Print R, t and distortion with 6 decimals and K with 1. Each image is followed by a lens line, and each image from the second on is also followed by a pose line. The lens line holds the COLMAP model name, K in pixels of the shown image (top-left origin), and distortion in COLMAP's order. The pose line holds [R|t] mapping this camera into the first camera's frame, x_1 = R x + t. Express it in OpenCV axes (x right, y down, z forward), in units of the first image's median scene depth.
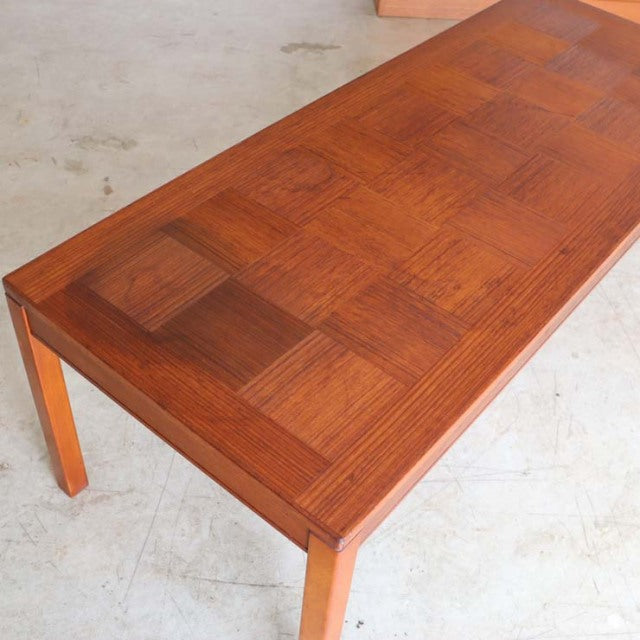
lens RADIAL K [[832.8, 0, 318.9], [0, 832.8, 333.8], [0, 0, 1]] dist [-0.122864, 0.000000]
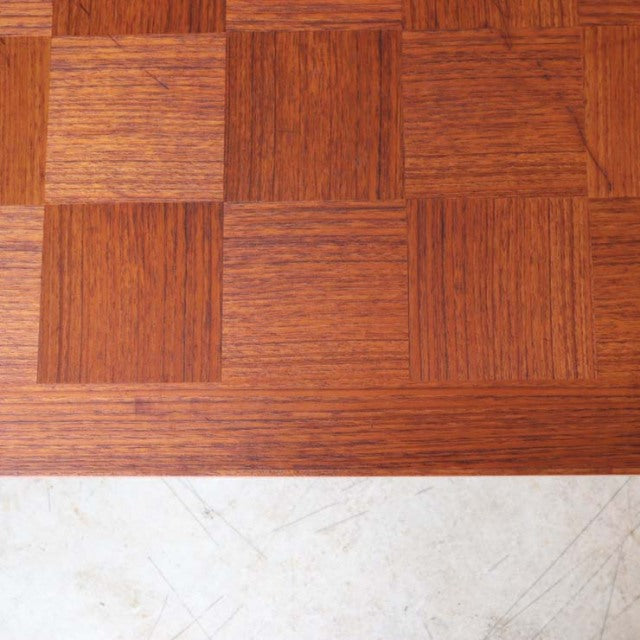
lens RADIAL K [[1094.3, 0, 324.5], [0, 1094.3, 330.8], [0, 0, 1]] dist [-0.031542, 0.000000]
pose [[0.637246, 0.737864, -0.222427, 0.469008], [-0.496510, 0.613820, 0.613761, -0.588237], [0.589403, -0.280680, 0.757511, 0.521250]]
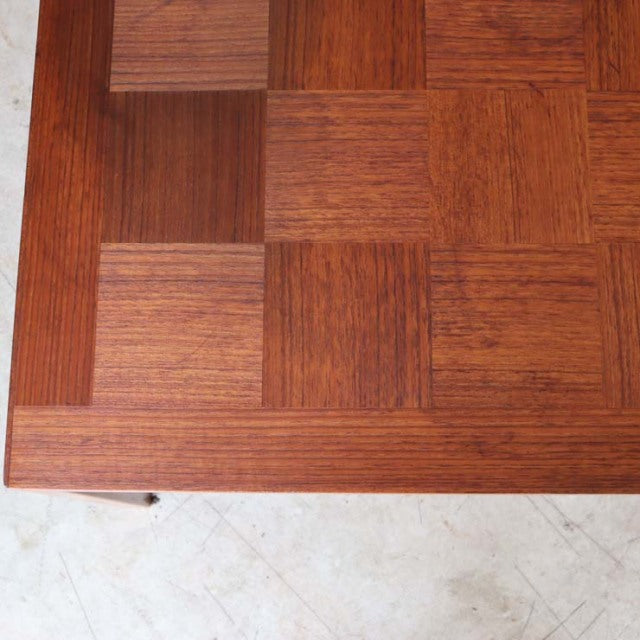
lens RADIAL K [[1004.9, 0, 319.3], [0, 1004.9, 331.3], [0, 0, 1]] dist [-0.070007, 0.000000]
pose [[0.629658, 0.740409, -0.235215, 0.229909], [-0.507466, 0.621248, 0.597101, -0.402598], [0.588225, -0.256606, 0.766906, 0.304498]]
